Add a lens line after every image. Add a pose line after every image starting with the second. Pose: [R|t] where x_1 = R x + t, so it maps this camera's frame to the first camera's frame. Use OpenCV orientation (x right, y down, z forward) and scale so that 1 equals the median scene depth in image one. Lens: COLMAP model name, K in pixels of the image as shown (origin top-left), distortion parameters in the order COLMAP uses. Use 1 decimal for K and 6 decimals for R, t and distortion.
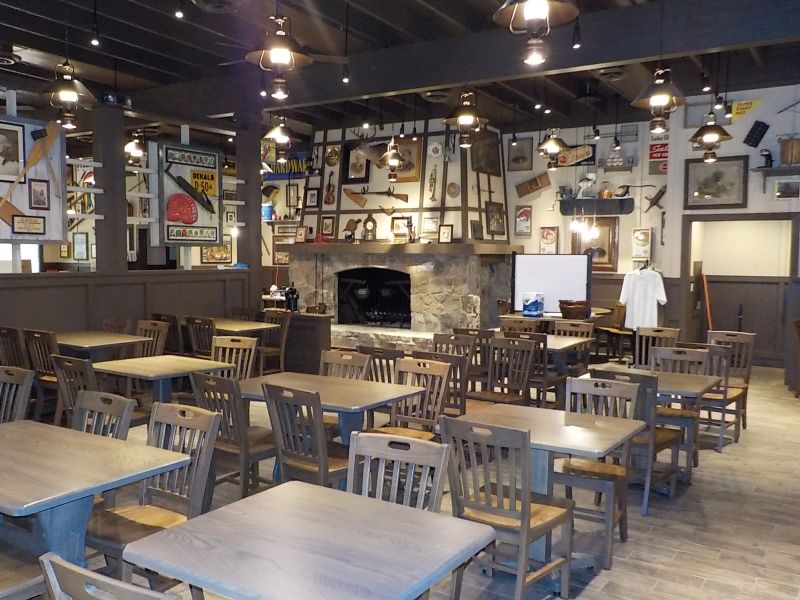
lens RADIAL K [[727.5, 0, 400.0], [0, 727.5, 300.0], [0, 0, 1]] dist [-0.004919, -0.001222]
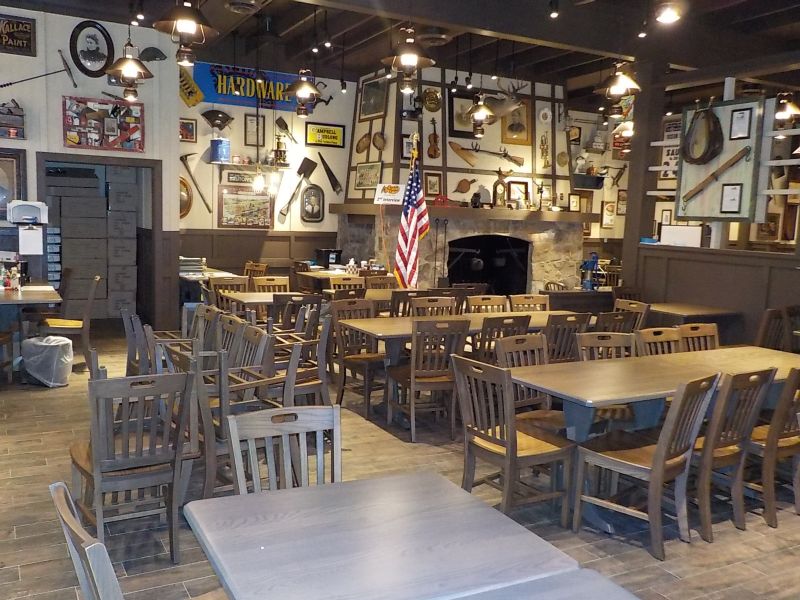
lens RADIAL K [[727.5, 0, 400.0], [0, 727.5, 300.0], [0, 0, 1]] dist [-0.004919, -0.001222]
pose [[0.491460, -0.091374, 0.866093, -0.911491], [0.024018, 0.995525, 0.091400, -0.050927], [-0.870569, -0.024117, 0.491455, 0.666870]]
